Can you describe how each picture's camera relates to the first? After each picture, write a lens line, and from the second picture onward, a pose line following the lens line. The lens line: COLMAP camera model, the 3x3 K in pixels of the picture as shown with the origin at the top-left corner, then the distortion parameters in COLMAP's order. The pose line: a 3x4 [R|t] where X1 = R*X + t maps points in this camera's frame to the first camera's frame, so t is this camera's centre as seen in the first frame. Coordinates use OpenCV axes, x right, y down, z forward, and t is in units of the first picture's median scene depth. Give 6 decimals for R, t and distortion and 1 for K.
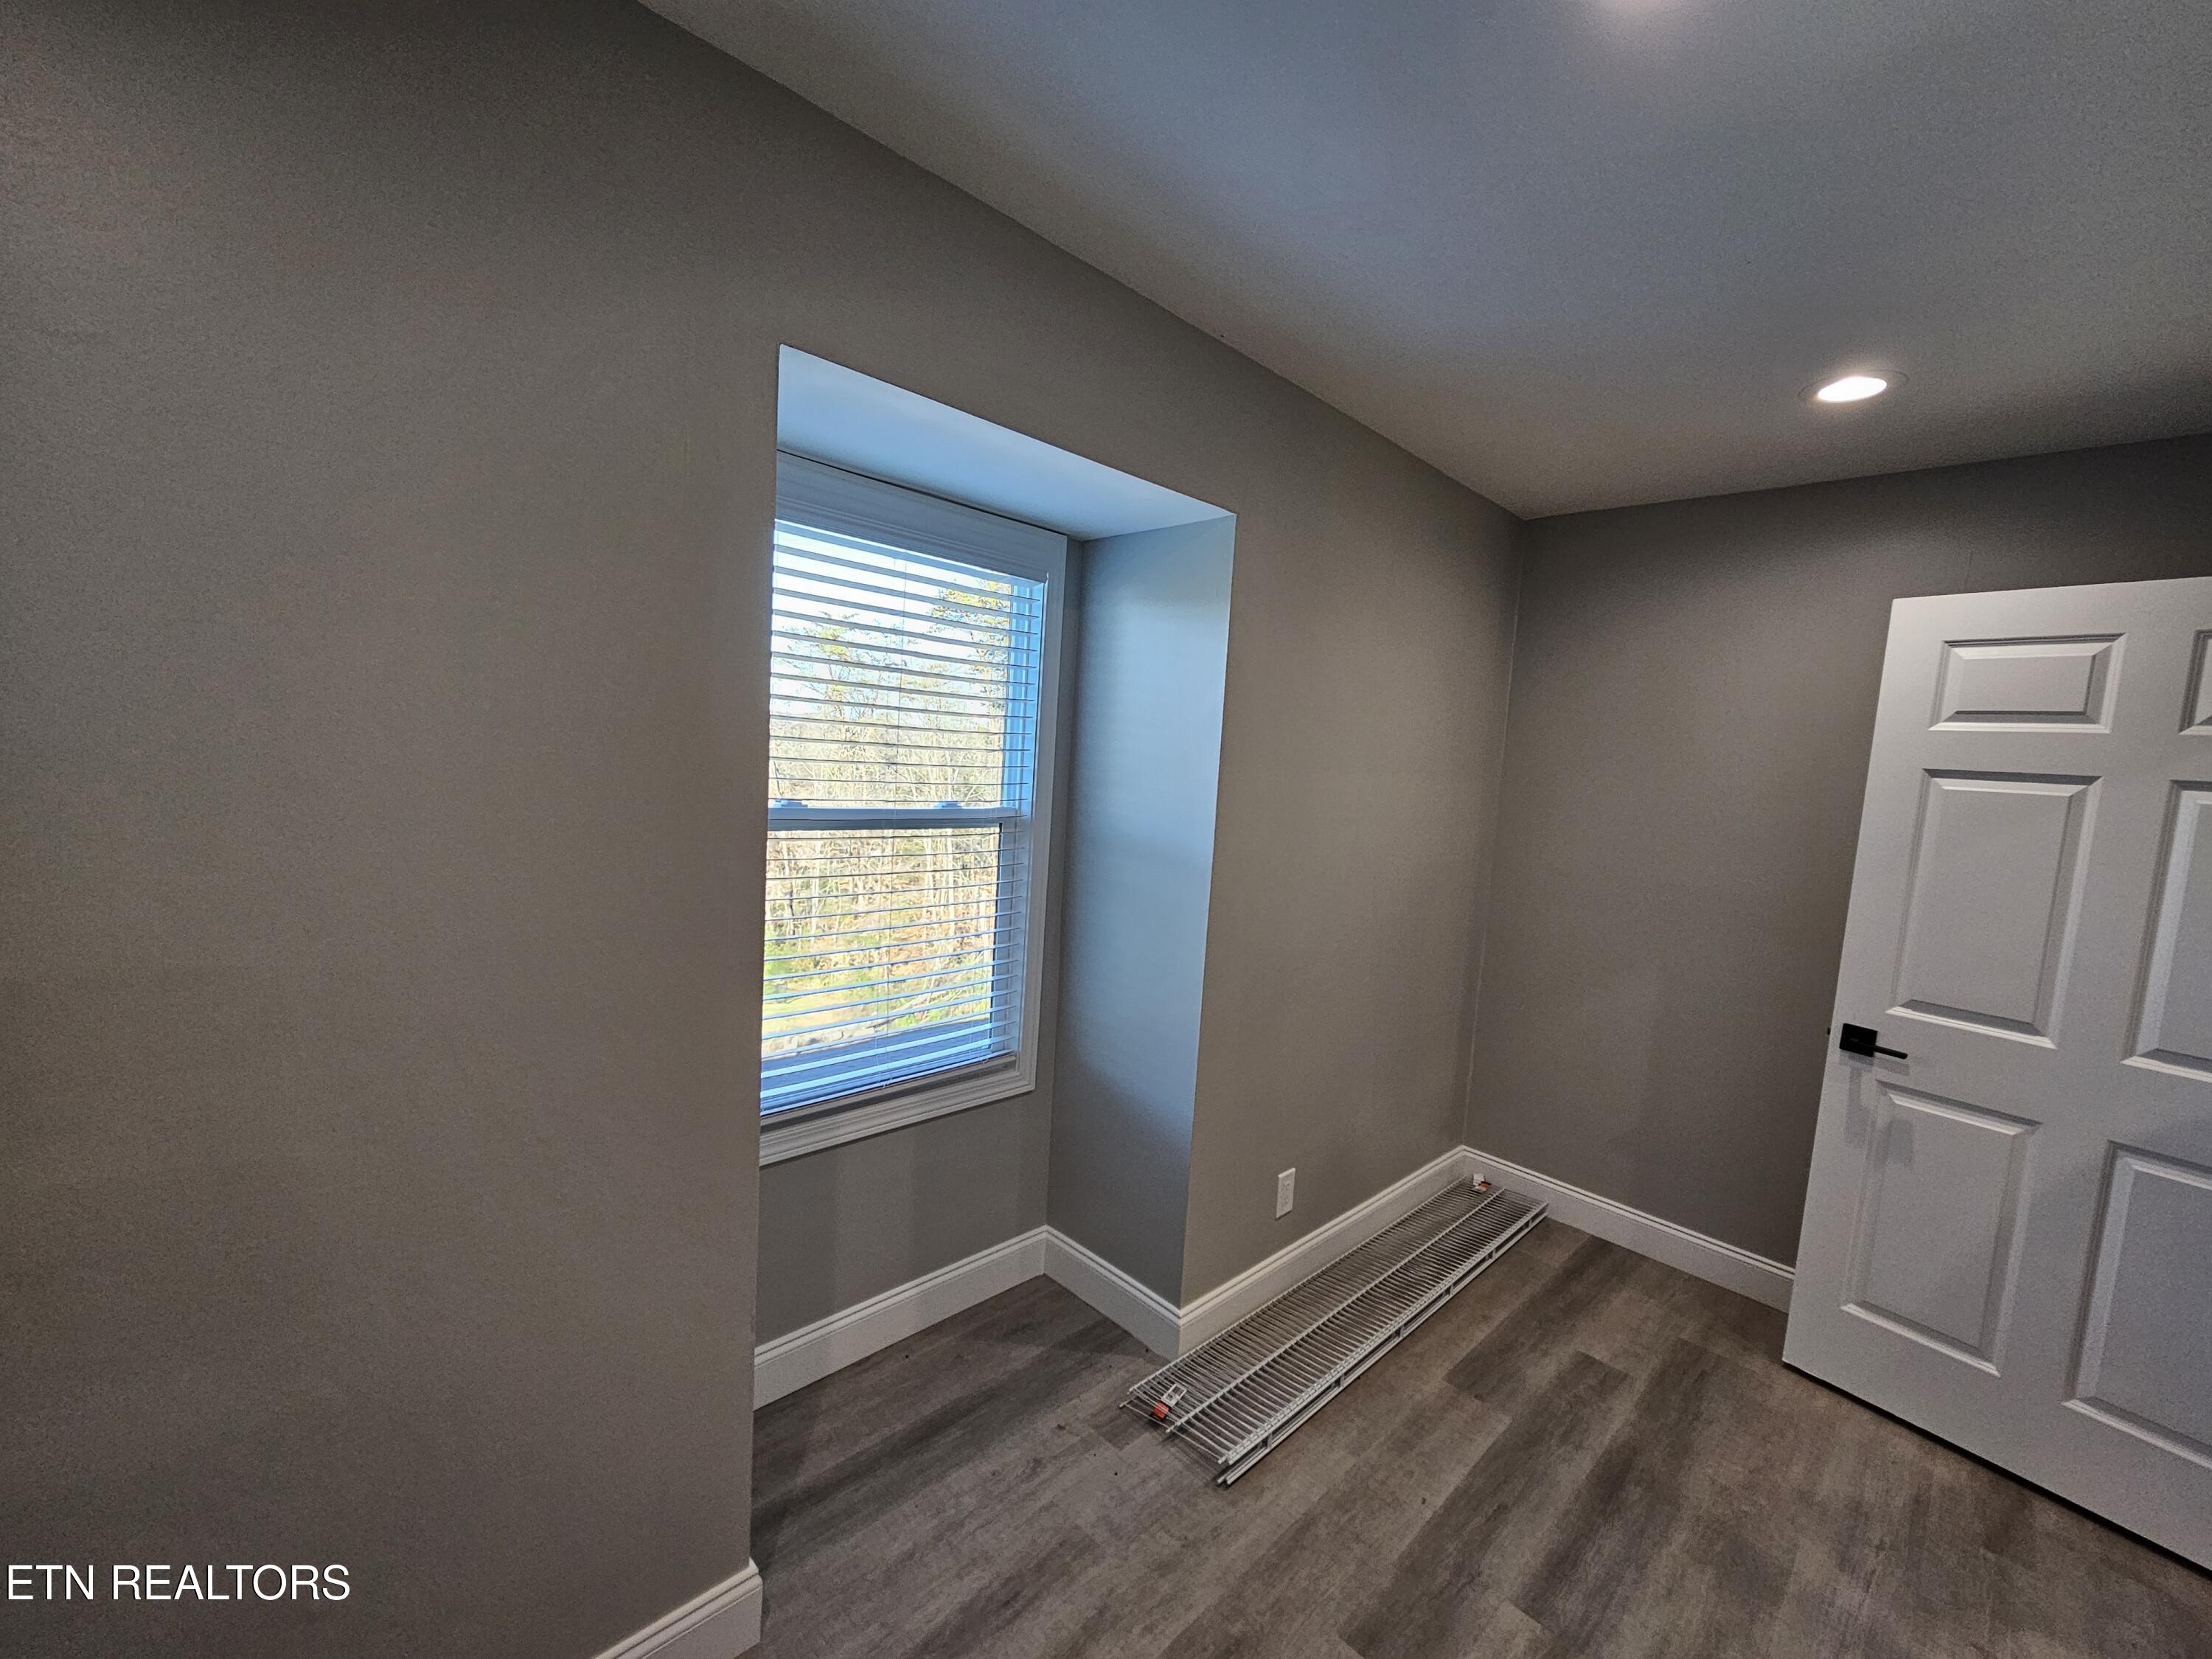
lens RADIAL K [[910.8, 0, 1100.8], [0, 910.8, 845.3], [0, 0, 1]] dist [-0.002673, 0.001196]
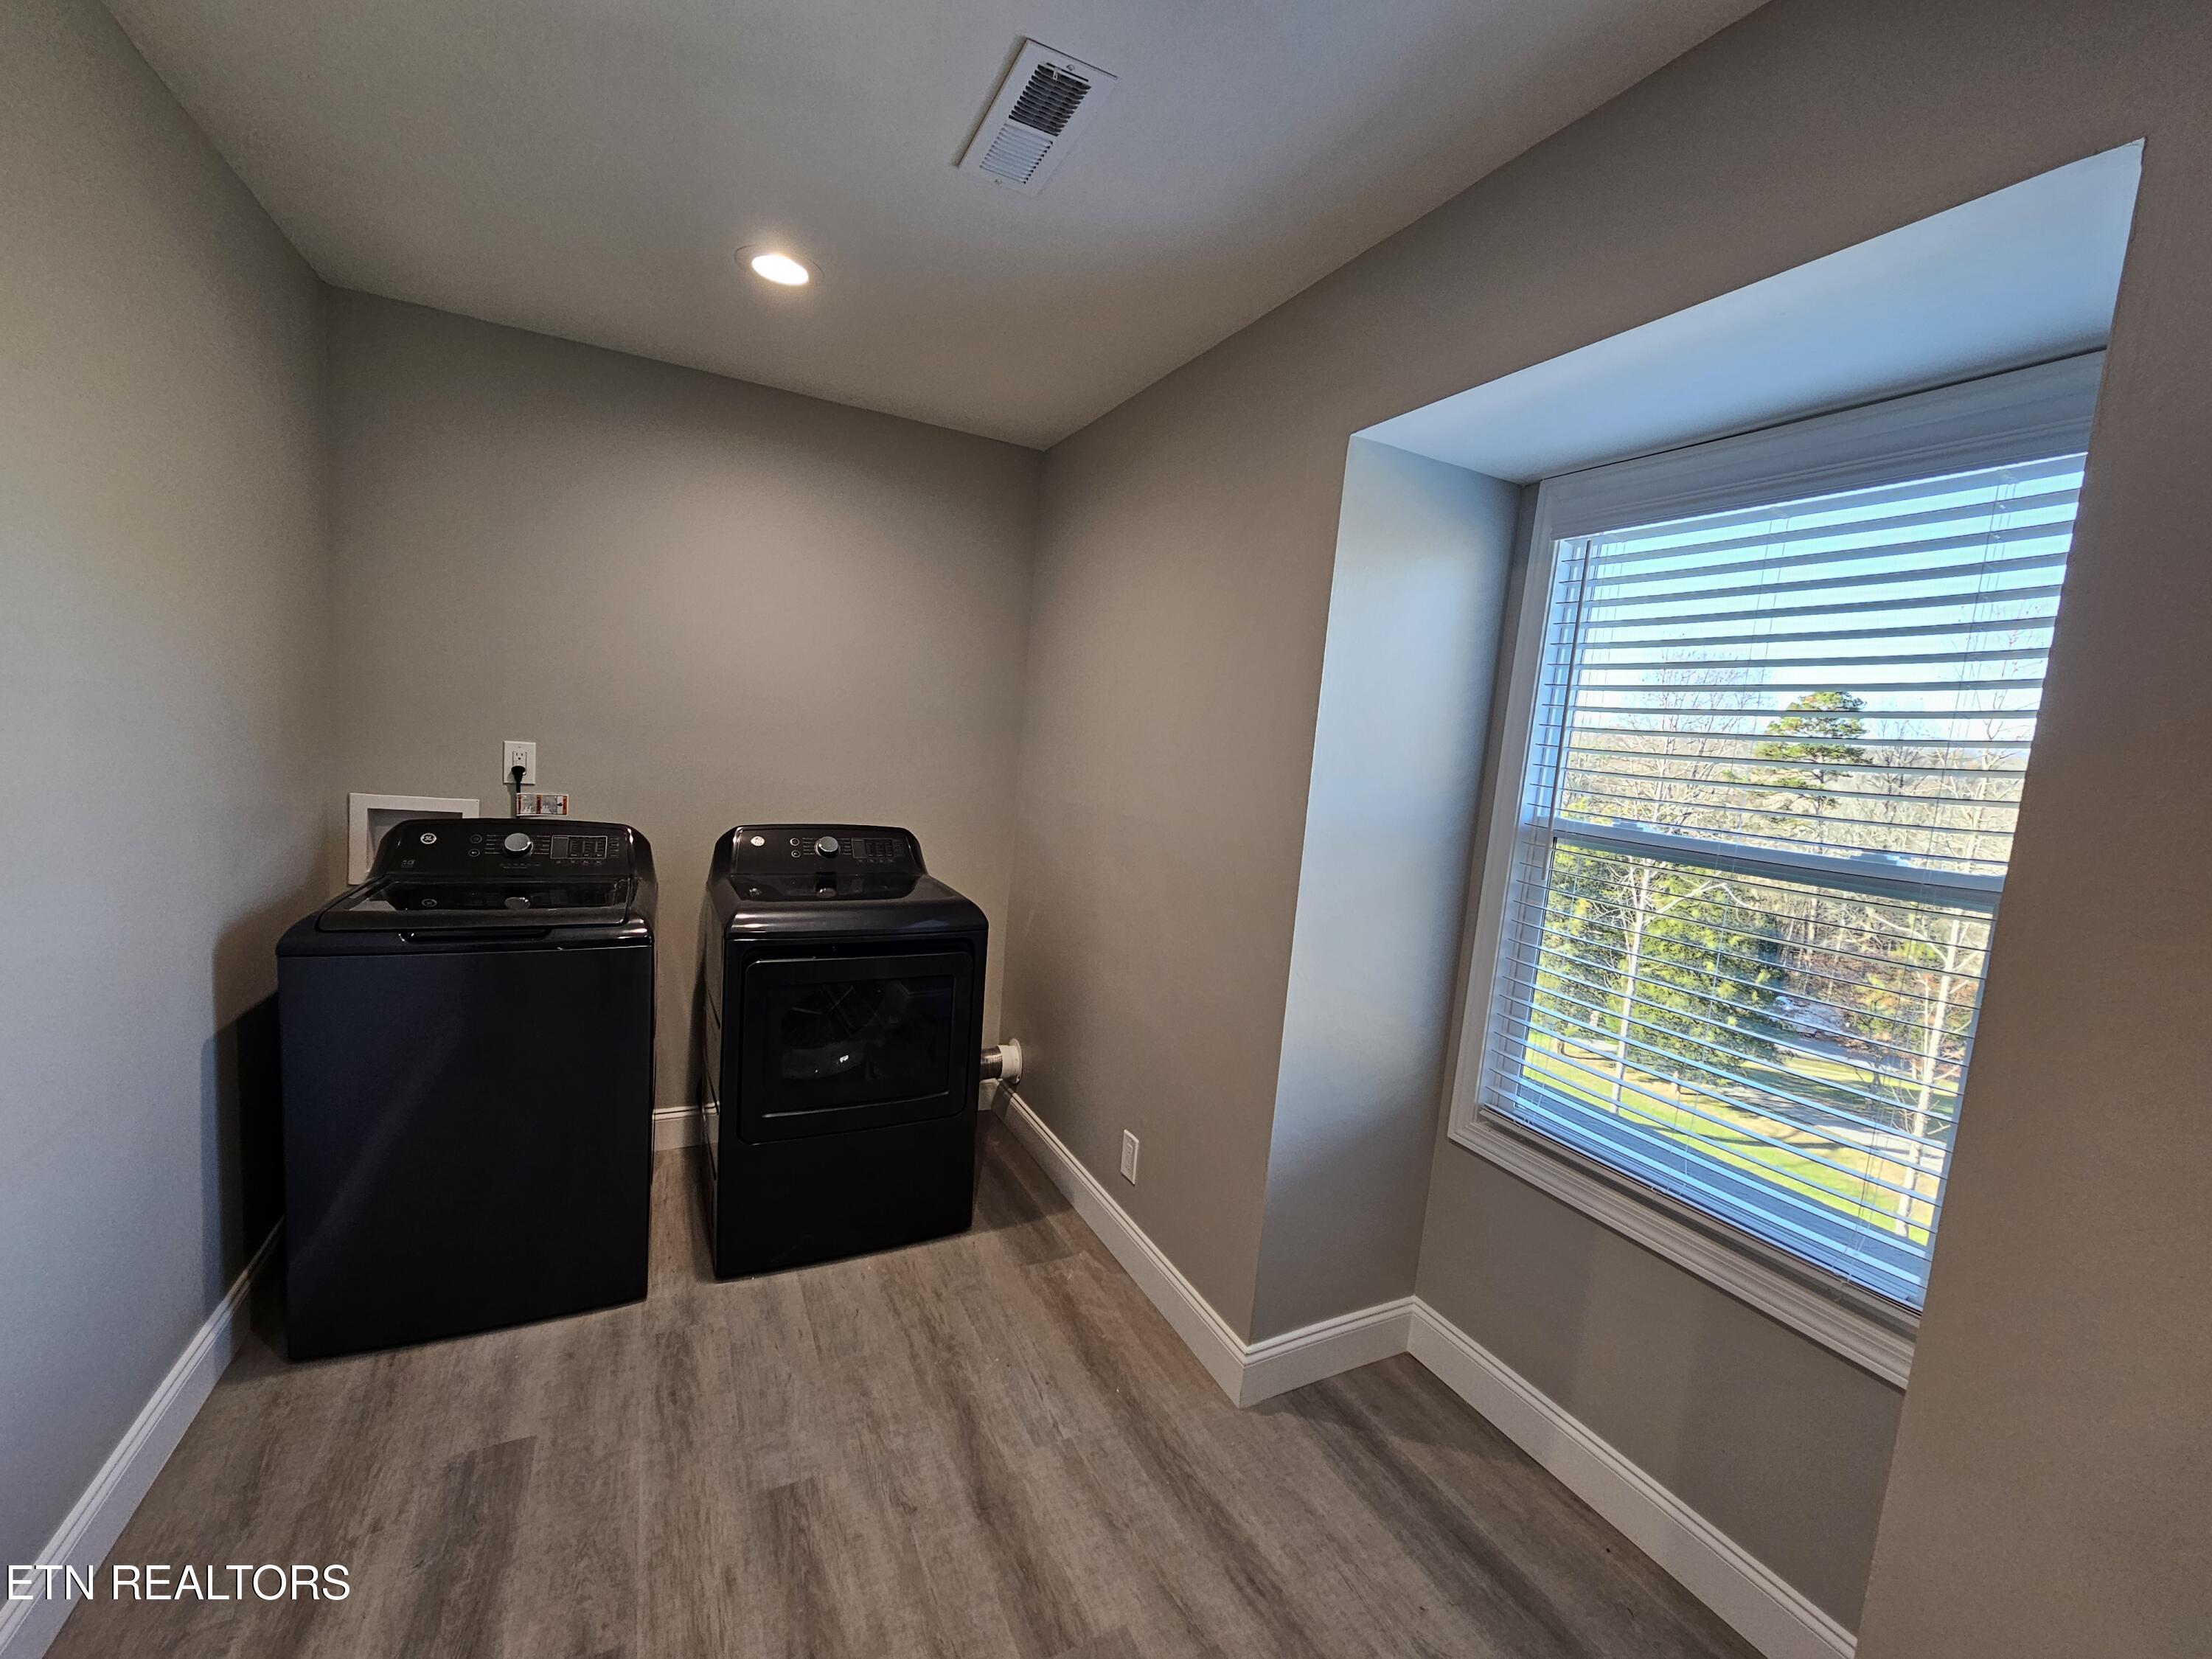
lens RADIAL K [[910.8, 0, 1110.7], [0, 910.8, 828.7], [0, 0, 1]] dist [-0.002673, 0.001196]
pose [[-0.301798, 0.009977, -0.953320, 0.749901], [-0.192754, 0.978656, 0.071263, -0.006941], [0.933683, 0.205263, -0.293433, 0.836384]]
